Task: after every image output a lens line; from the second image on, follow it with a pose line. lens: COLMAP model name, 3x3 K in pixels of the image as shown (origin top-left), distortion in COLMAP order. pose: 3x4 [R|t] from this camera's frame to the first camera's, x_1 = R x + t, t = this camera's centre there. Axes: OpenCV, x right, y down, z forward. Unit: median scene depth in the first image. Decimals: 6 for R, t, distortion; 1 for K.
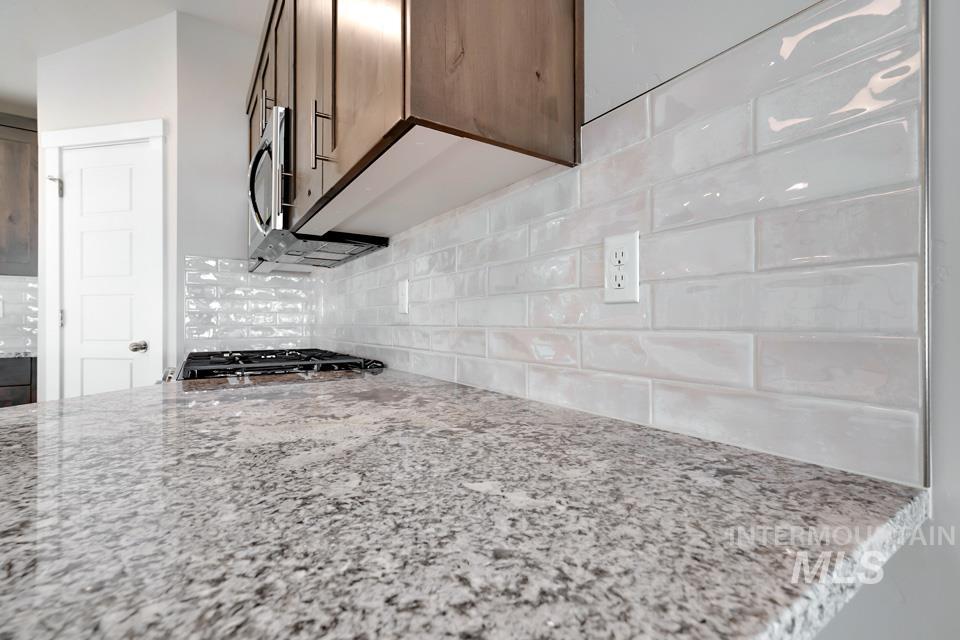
lens RADIAL K [[430.7, 0, 483.3], [0, 430.7, 319.8], [0, 0, 1]] dist [-0.012851, 0.007168]
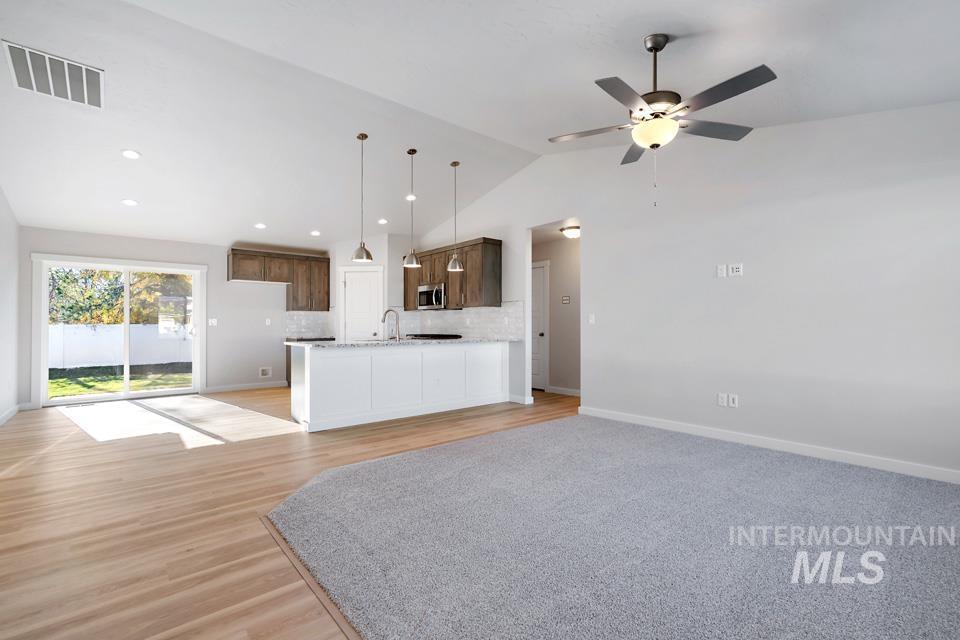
lens RADIAL K [[430.7, 0, 478.3], [0, 430.7, 322.0], [0, 0, 1]] dist [-0.012851, 0.007168]
pose [[0.994409, 0.001493, 0.105583, -0.553069], [-0.001156, 0.999994, -0.003249, -0.030639], [-0.105587, 0.003109, 0.994405, -3.677916]]
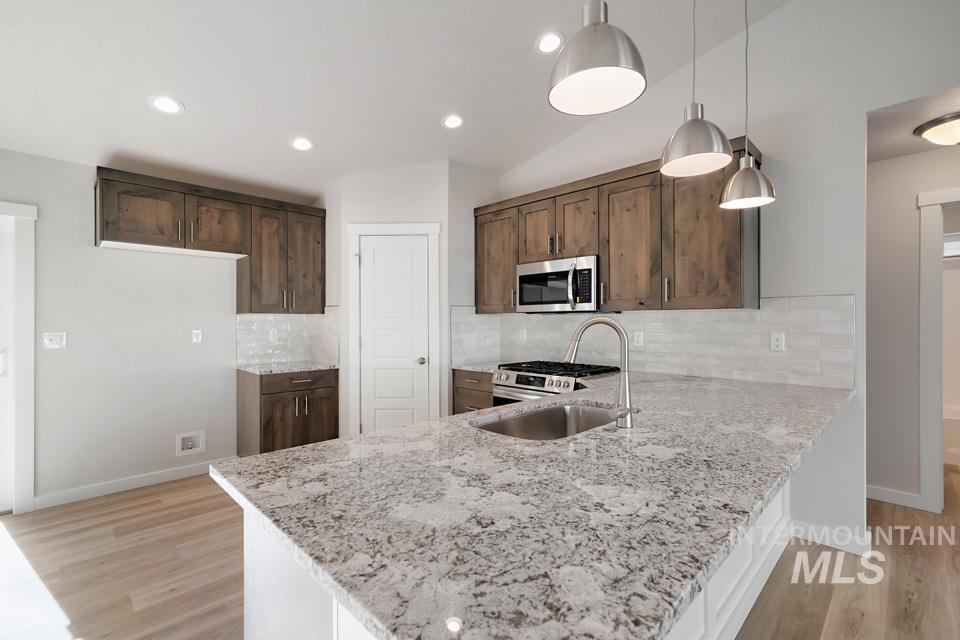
lens RADIAL K [[430.7, 0, 479.2], [0, 430.7, 321.5], [0, 0, 1]] dist [-0.012851, 0.007168]
pose [[0.982244, 0.002462, 0.187589, -1.380725], [-0.002931, 0.999993, 0.002222, -0.141138], [-0.187583, -0.002732, 0.982245, -1.022172]]
